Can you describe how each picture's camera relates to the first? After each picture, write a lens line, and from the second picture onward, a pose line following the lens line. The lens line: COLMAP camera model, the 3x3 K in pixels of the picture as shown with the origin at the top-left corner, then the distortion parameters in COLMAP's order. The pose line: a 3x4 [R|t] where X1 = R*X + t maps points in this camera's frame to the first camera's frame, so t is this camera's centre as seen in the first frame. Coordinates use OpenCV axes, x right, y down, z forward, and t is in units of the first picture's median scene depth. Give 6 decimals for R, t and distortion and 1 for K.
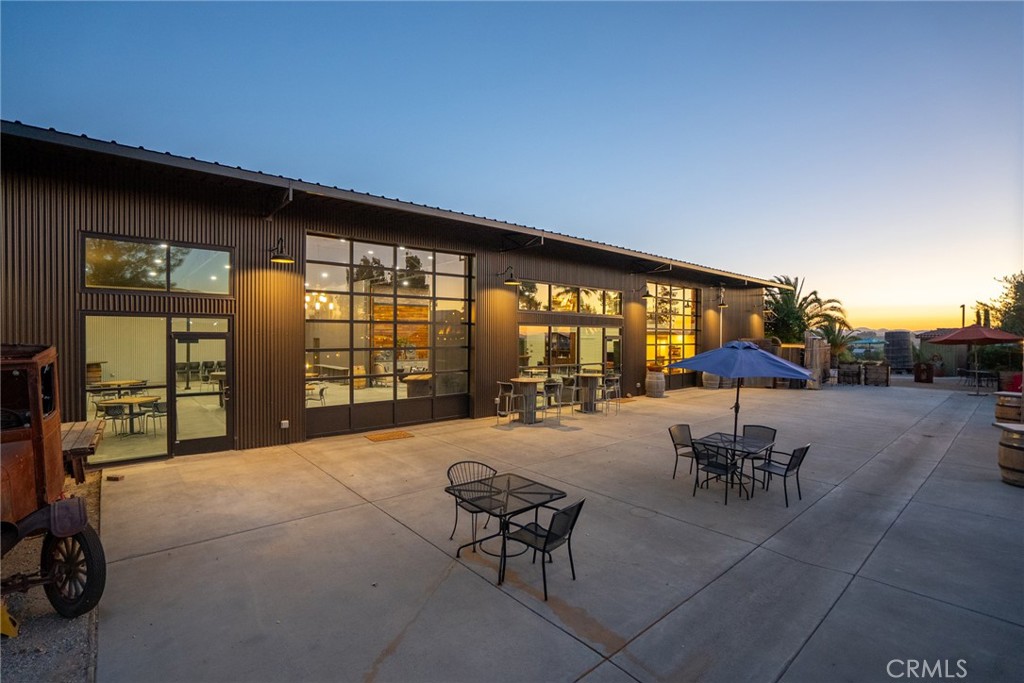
lens RADIAL K [[479.8, 0, 512.0], [0, 479.8, 341.5], [0, 0, 1]] dist [-0.025227, 0.000122]
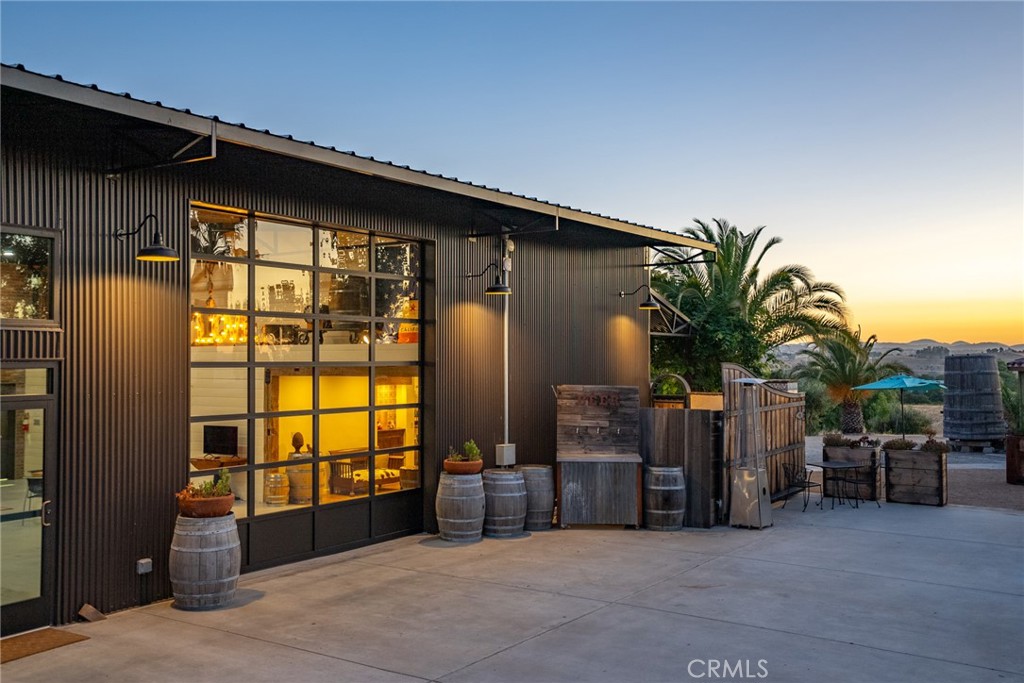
lens RADIAL K [[991.0, 0, 512.0], [0, 991.0, 341.5], [0, 0, 1]] dist [0.060420, 0.002085]
pose [[0.970108, -0.004308, 0.242633, 0.258464], [0.011988, 0.999472, -0.030186, -0.016122], [-0.242375, 0.032192, 0.969648, 0.288486]]
